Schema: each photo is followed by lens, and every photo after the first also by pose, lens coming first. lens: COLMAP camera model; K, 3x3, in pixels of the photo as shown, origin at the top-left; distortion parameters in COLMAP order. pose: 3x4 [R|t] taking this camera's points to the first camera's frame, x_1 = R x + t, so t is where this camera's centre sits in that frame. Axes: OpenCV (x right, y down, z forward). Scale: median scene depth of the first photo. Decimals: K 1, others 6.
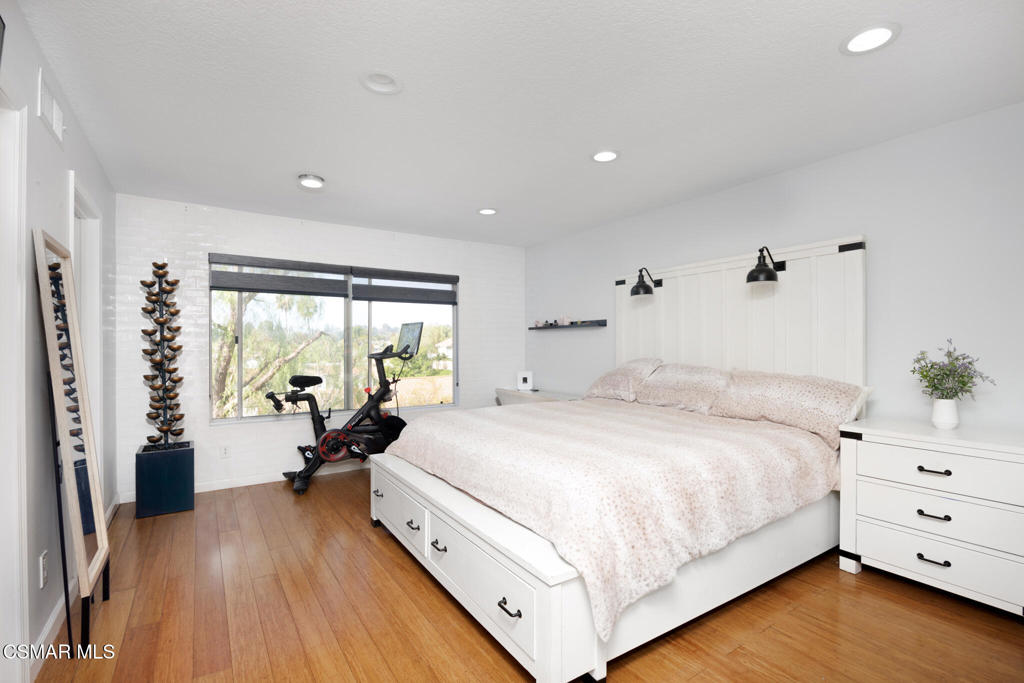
lens RADIAL K [[469.3, 0, 513.0], [0, 469.3, 346.2], [0, 0, 1]] dist [-0.000293, -0.000400]
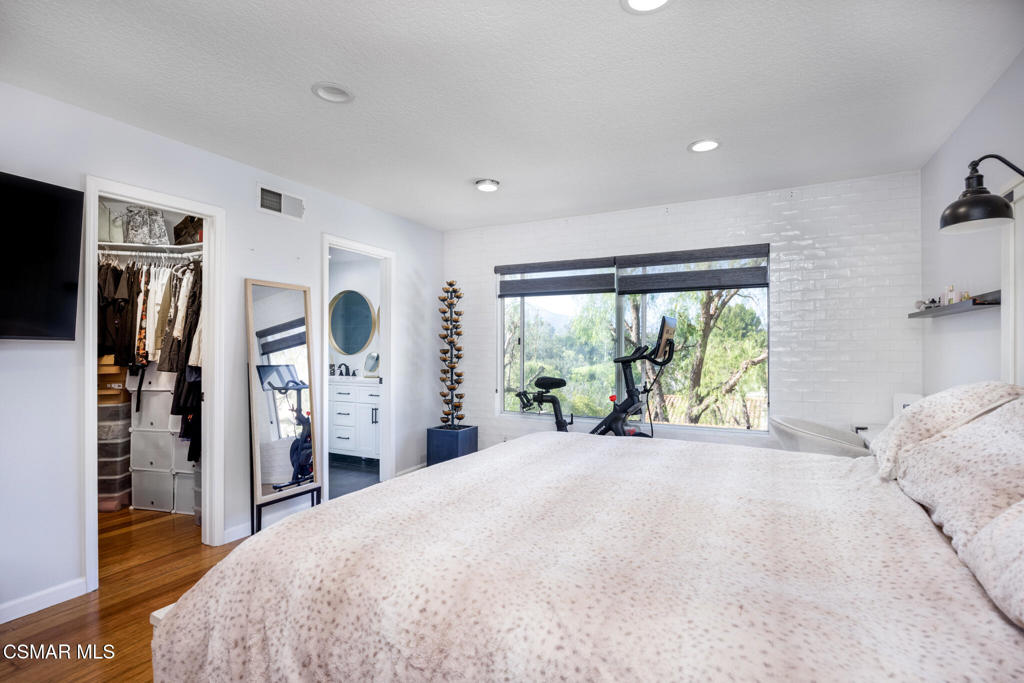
lens RADIAL K [[501.1, 0, 512.1], [0, 501.1, 344.5], [0, 0, 1]] dist [-0.015830, 0.001310]
pose [[0.484830, -0.000640, -0.874608, 0.422931], [-0.001072, 0.999999, -0.001326, -0.003869], [0.874608, 0.001580, 0.484828, 0.414022]]
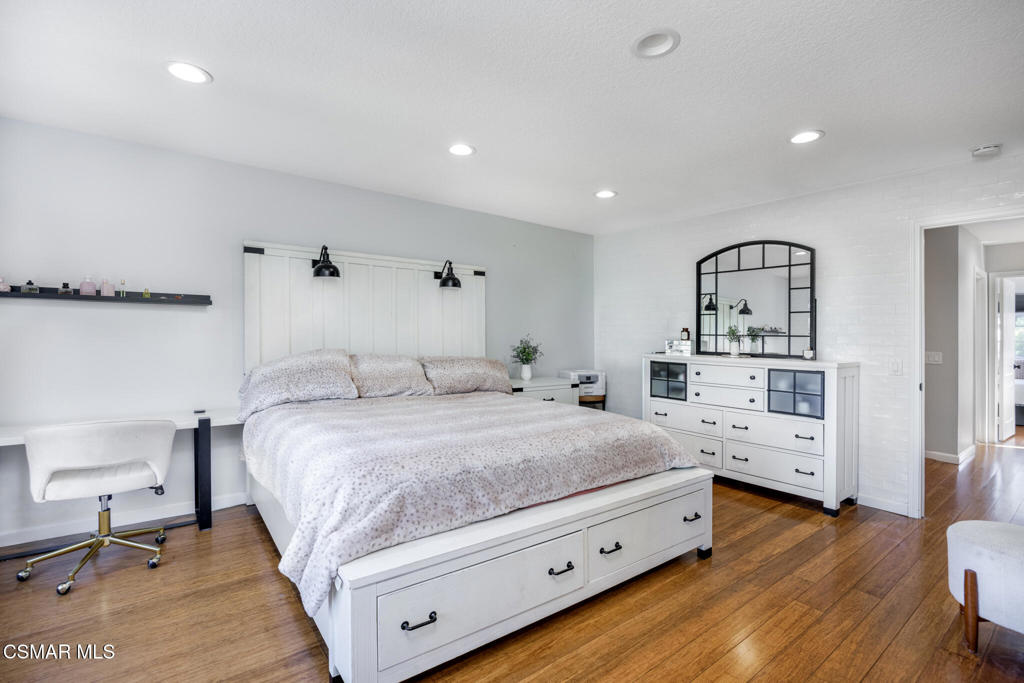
lens RADIAL K [[469.3, 0, 512.3], [0, 469.3, 339.7], [0, 0, 1]] dist [-0.000293, -0.000400]
pose [[-0.056530, 0.001246, 0.998400, -0.568774], [-0.007087, 0.999974, -0.001649, 0.007499], [-0.998376, -0.007169, -0.056520, 0.658075]]
